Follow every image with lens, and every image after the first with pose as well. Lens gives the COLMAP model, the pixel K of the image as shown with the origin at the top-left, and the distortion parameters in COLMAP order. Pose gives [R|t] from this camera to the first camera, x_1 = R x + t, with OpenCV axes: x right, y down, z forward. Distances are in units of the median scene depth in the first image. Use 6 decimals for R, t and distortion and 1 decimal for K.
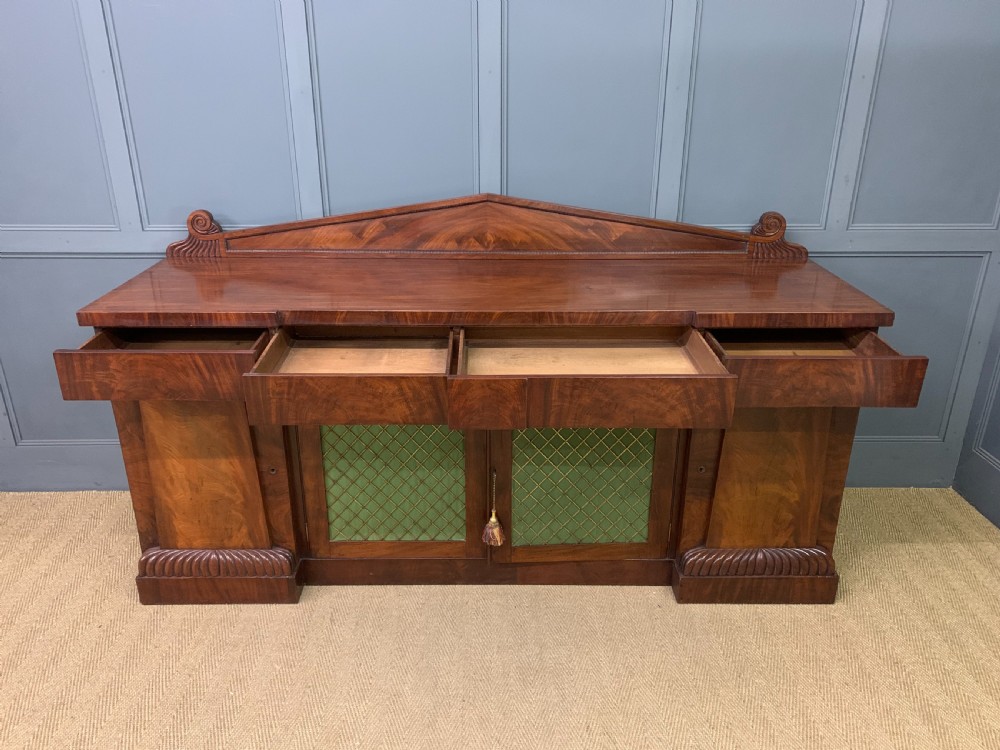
lens RADIAL K [[773.2, 0, 495.8], [0, 773.2, 377.0], [0, 0, 1]] dist [0.052916, -0.060138]
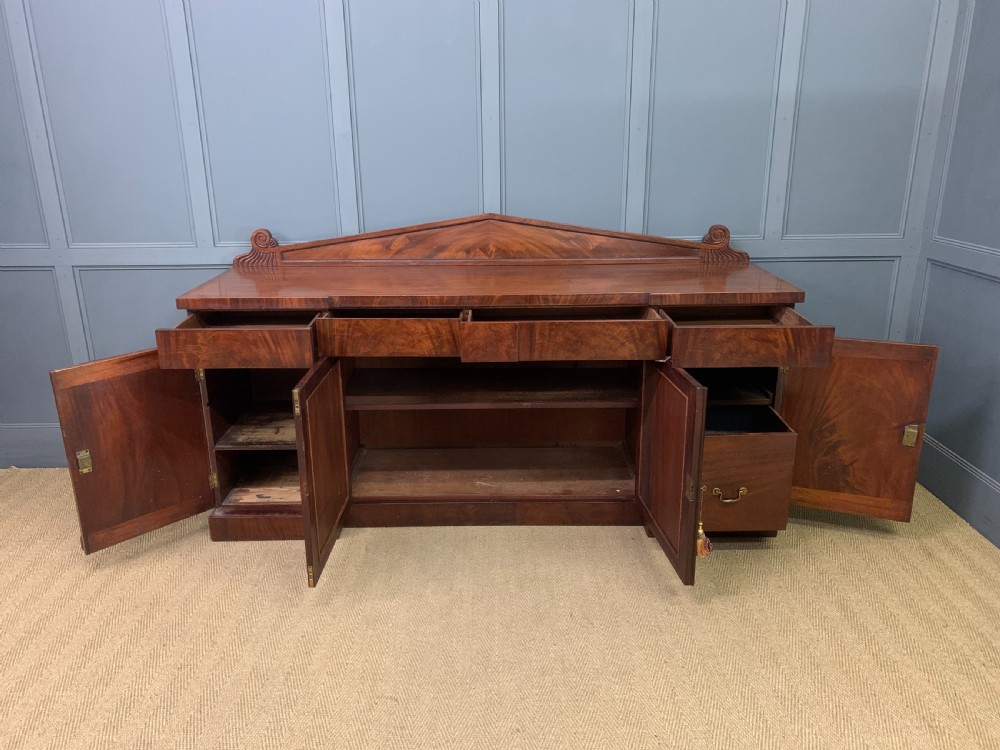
lens RADIAL K [[773.2, 0, 493.0], [0, 773.2, 365.4], [0, 0, 1]] dist [0.052916, -0.060138]
pose [[0.999856, -0.010015, -0.013704, 0.009714], [0.008780, 0.996133, -0.087421, 0.125411], [0.014527, 0.087288, 0.996077, -0.240536]]
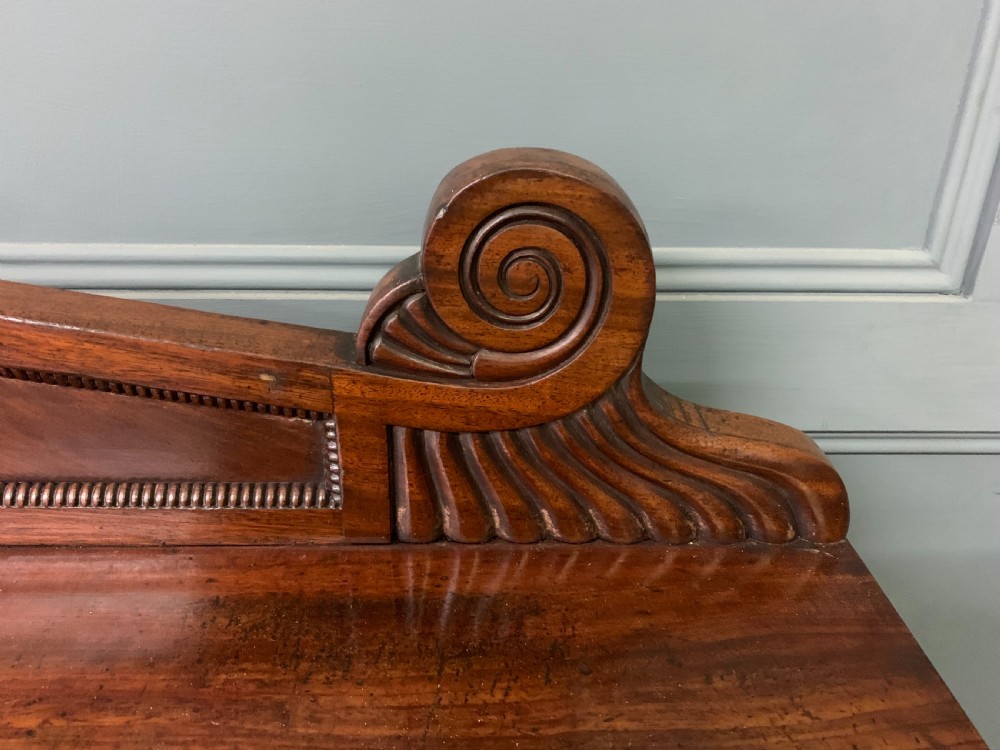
lens RADIAL K [[773.2, 0, 498.9], [0, 773.2, 374.4], [0, 0, 1]] dist [0.052916, -0.060138]
pose [[0.999870, 0.002188, 0.015951, 0.372884], [-0.002899, 0.998996, 0.044707, -0.199269], [-0.015837, -0.044747, 0.998873, 0.954144]]
